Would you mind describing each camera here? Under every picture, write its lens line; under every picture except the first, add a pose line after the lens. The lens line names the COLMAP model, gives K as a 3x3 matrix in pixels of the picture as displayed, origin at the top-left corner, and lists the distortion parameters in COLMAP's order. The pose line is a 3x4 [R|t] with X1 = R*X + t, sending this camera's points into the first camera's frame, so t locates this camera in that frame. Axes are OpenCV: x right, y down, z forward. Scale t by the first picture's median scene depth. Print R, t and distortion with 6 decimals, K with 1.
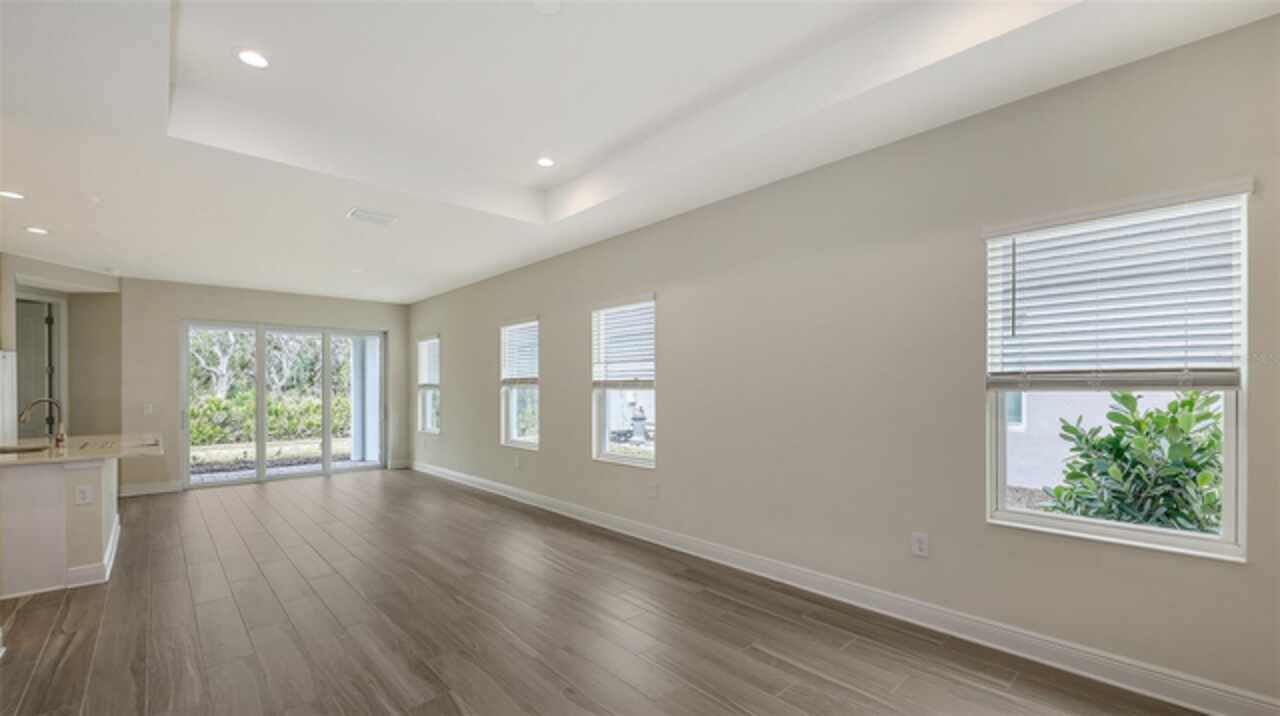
lens RADIAL K [[510.2, 0, 670.8], [0, 510.2, 393.3], [0, 0, 1]] dist [-0.030333, 0.000209]
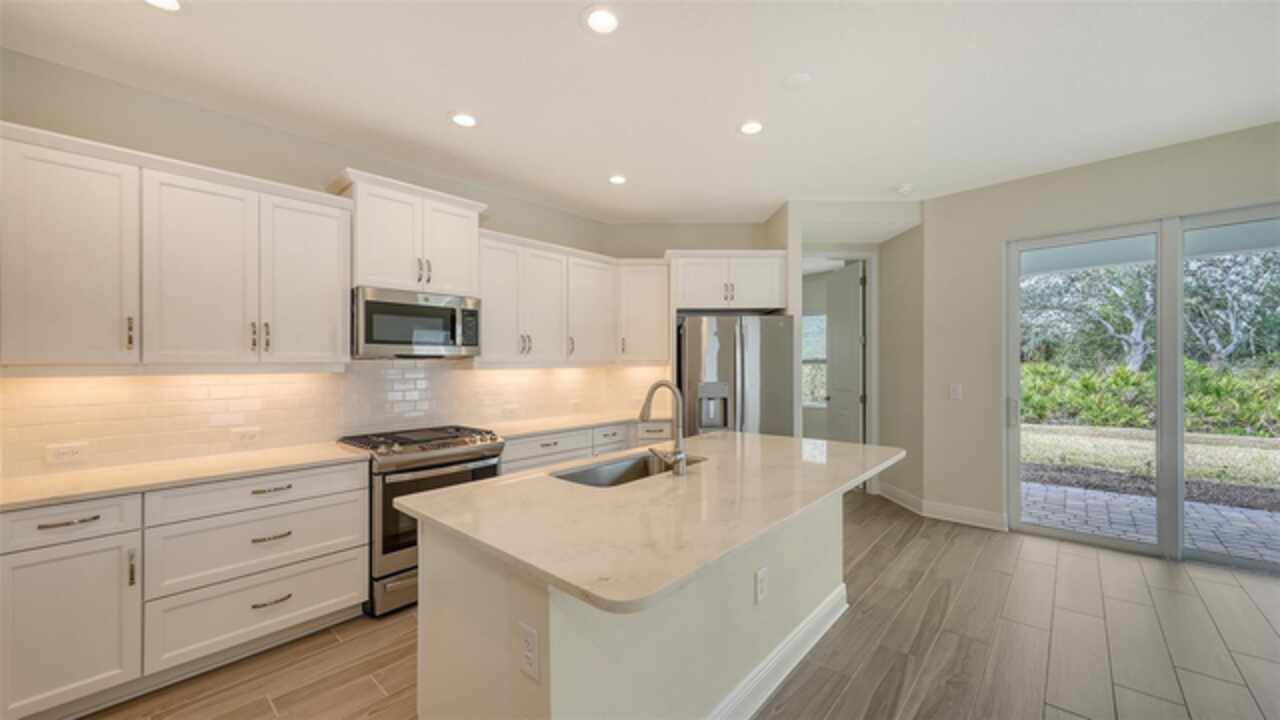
lens RADIAL K [[470.1, 0, 632.8], [0, 470.1, 365.4], [0, 0, 1]] dist [0.000559, 0.000064]
pose [[0.009299, 0.003653, -0.999950, -0.135950], [0.000289, 0.999993, 0.003656, -0.001782], [0.999957, -0.000323, 0.009298, 0.173601]]
